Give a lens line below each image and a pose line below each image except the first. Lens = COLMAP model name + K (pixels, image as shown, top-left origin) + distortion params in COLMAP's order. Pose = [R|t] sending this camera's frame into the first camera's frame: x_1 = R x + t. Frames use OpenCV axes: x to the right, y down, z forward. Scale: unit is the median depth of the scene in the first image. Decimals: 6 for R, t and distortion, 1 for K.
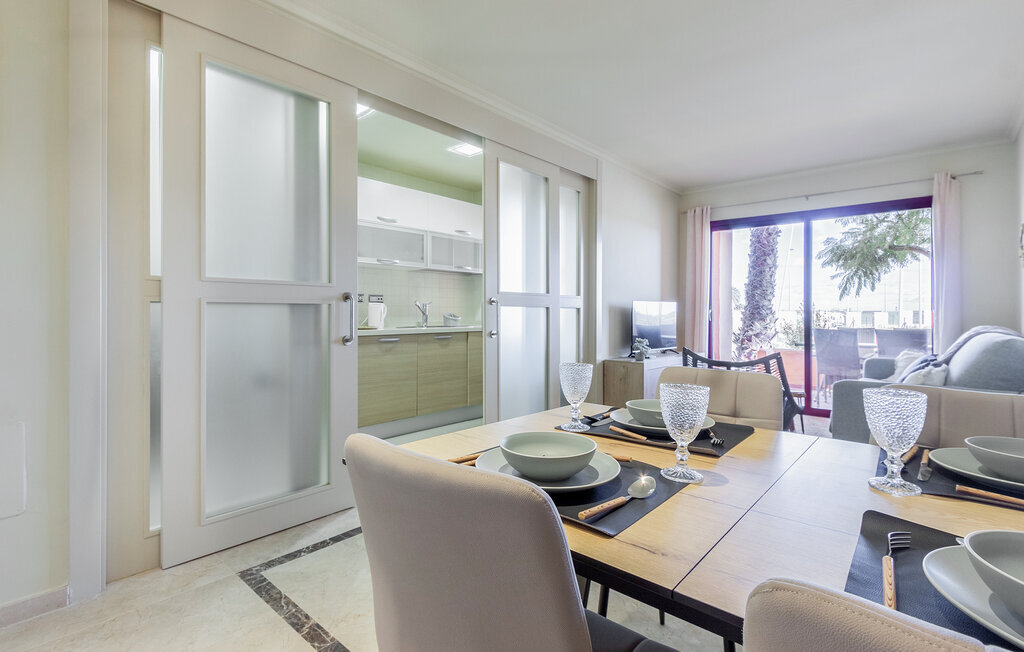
lens RADIAL K [[491.3, 0, 507.6], [0, 491.3, 318.4], [0, 0, 1]] dist [0.002744, 0.000199]
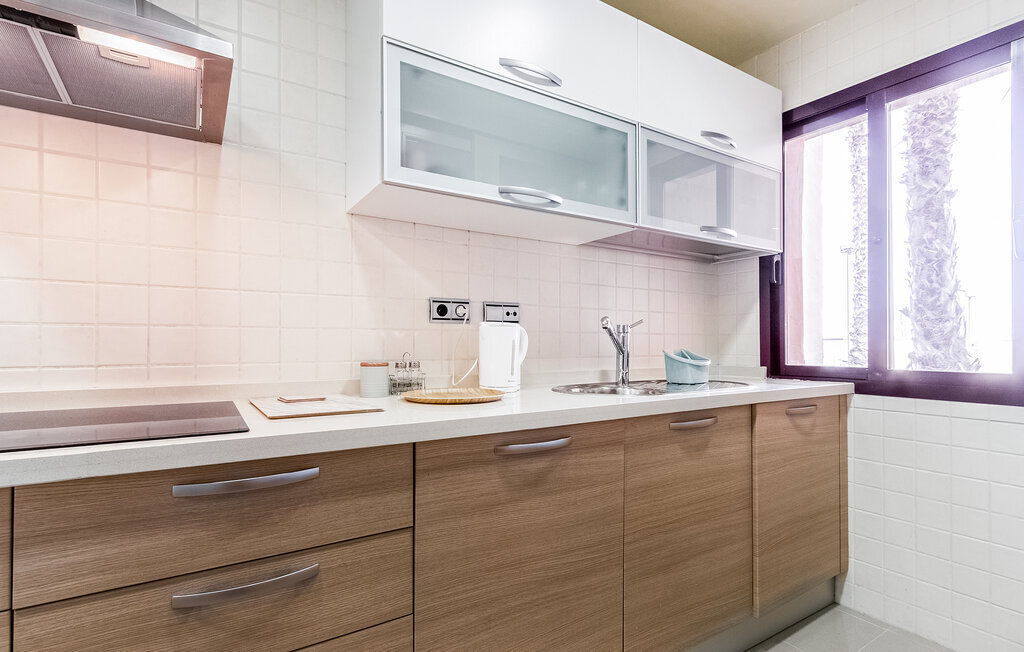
lens RADIAL K [[491.3, 0, 498.6], [0, 491.3, 337.7], [0, 0, 1]] dist [0.002744, 0.000199]
pose [[0.956360, -0.005529, -0.292139, -0.155954], [-0.000773, 0.999770, -0.021450, -0.011805], [0.292191, 0.020740, 0.956135, 0.627221]]
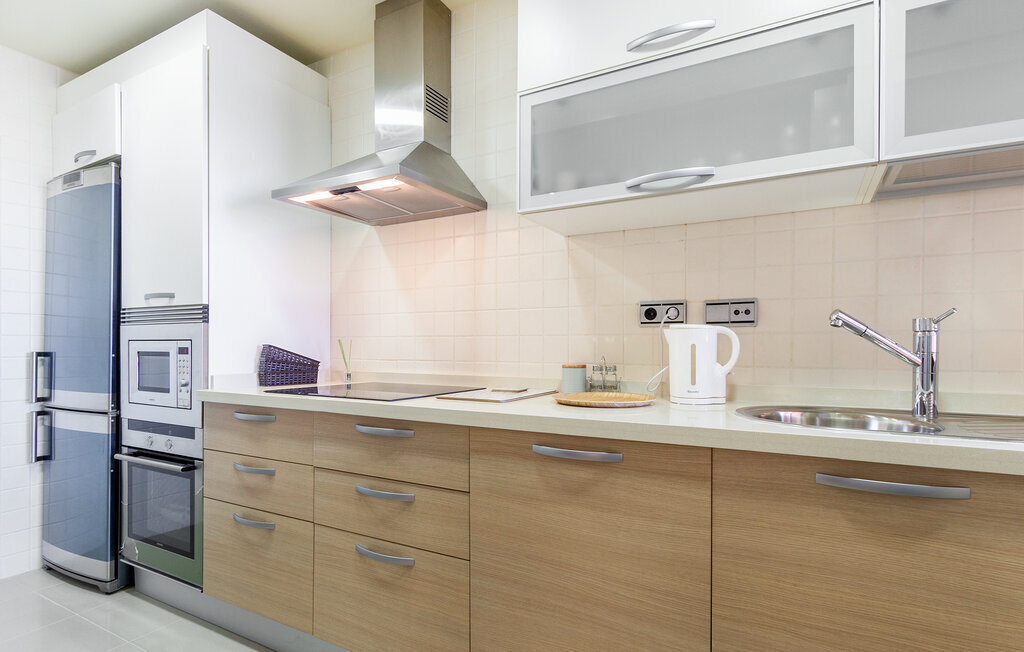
lens RADIAL K [[491.3, 0, 512.5], [0, 491.3, 344.2], [0, 0, 1]] dist [0.002744, 0.000199]
pose [[0.226388, -0.006333, -0.974017, 0.023907], [-0.010585, 0.999904, -0.008961, -0.013889], [0.973980, 0.012339, 0.226300, 0.791027]]
